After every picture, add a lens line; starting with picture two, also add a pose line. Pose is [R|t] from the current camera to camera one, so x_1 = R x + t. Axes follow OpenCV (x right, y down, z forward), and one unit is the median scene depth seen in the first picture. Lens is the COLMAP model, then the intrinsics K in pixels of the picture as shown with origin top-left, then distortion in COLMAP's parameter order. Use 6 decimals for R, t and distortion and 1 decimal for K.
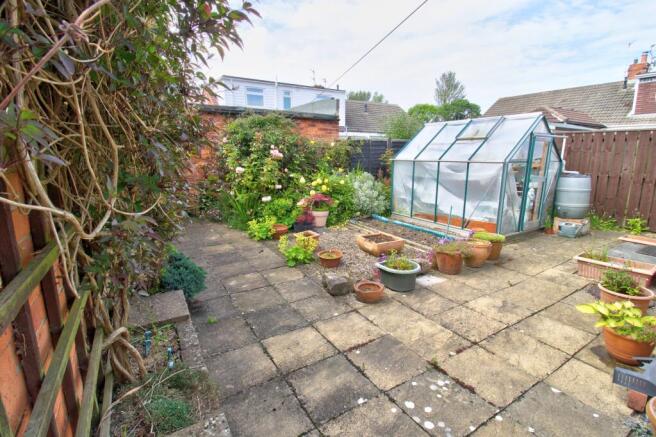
lens RADIAL K [[305.0, 0, 329.6], [0, 305.0, 211.1], [0, 0, 1]] dist [-0.011042, -0.000886]
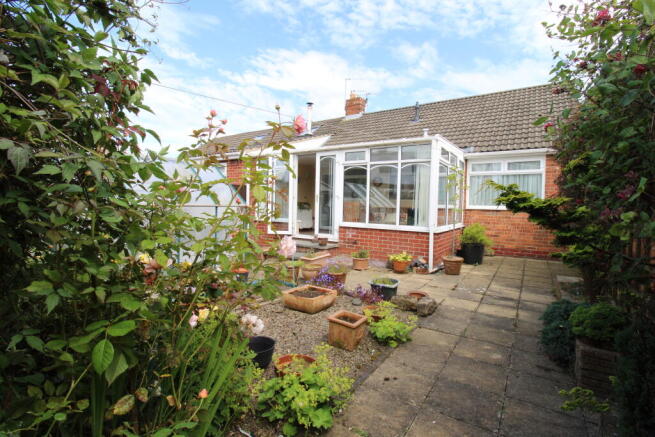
lens RADIAL K [[304.6, 0, 329.1], [0, 304.6, 211.1], [0, 0, 1]] dist [-0.011042, -0.000886]
pose [[-0.392576, -0.039445, 0.918874, -1.037108], [0.170781, 0.978578, 0.114971, -0.377426], [-0.903725, 0.202061, -0.377430, 1.932761]]
